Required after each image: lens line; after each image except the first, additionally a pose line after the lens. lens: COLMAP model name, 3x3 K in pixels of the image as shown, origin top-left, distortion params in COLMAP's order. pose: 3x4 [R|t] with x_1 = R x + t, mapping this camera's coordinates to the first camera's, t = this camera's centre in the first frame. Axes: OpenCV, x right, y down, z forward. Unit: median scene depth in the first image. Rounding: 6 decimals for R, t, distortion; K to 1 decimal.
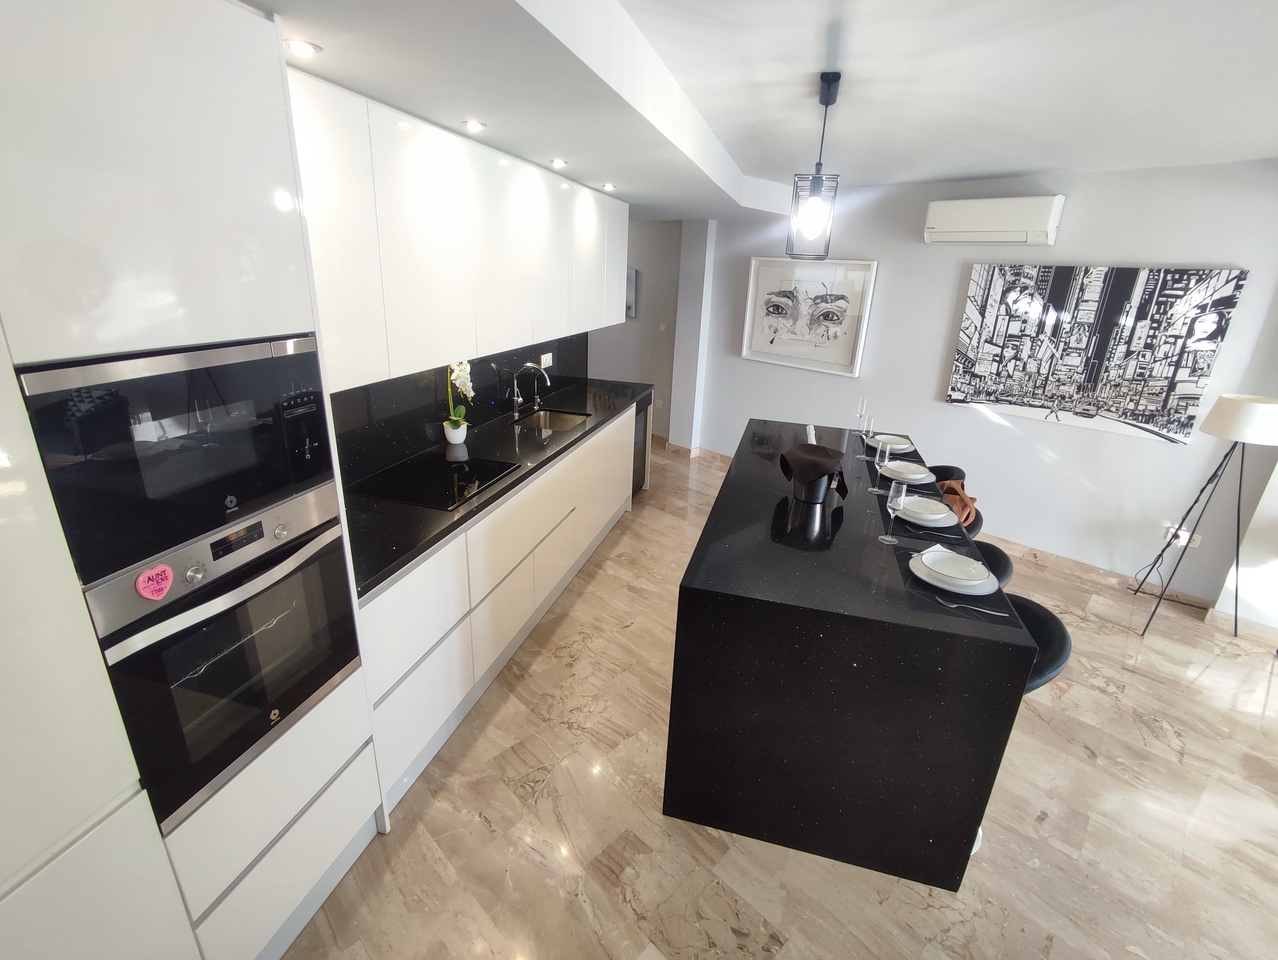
lens RADIAL K [[582.5, 0, 649.7], [0, 582.5, 470.4], [0, 0, 1]] dist [-0.011699, 0.004883]
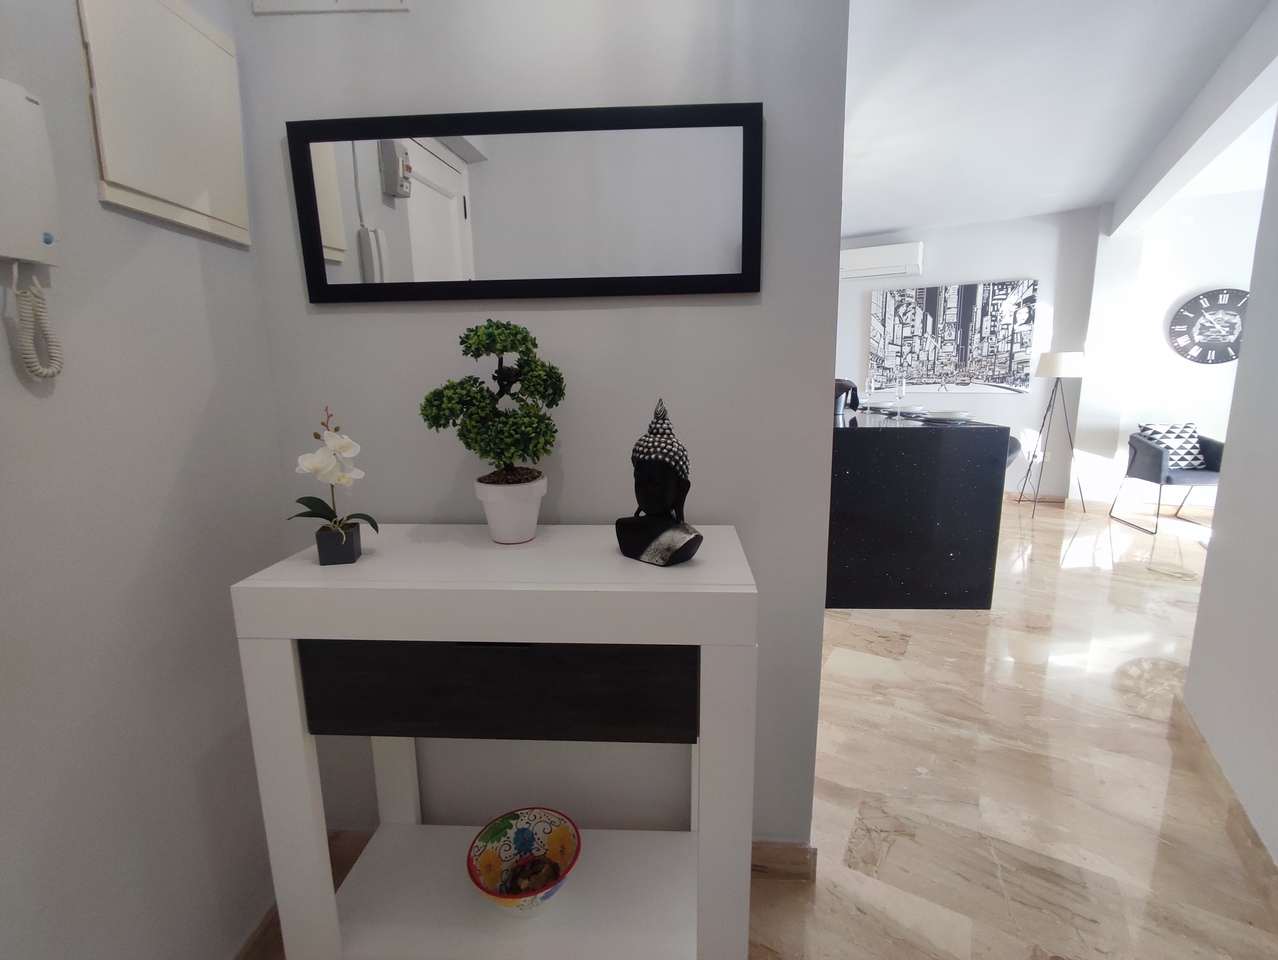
lens RADIAL K [[582.5, 0, 651.8], [0, 582.5, 467.0], [0, 0, 1]] dist [-0.011699, 0.004883]
pose [[0.972002, -0.086635, 0.218419, -0.354836], [0.122241, 0.980297, -0.155161, 0.248031], [-0.200673, 0.177516, 0.963441, -0.214300]]
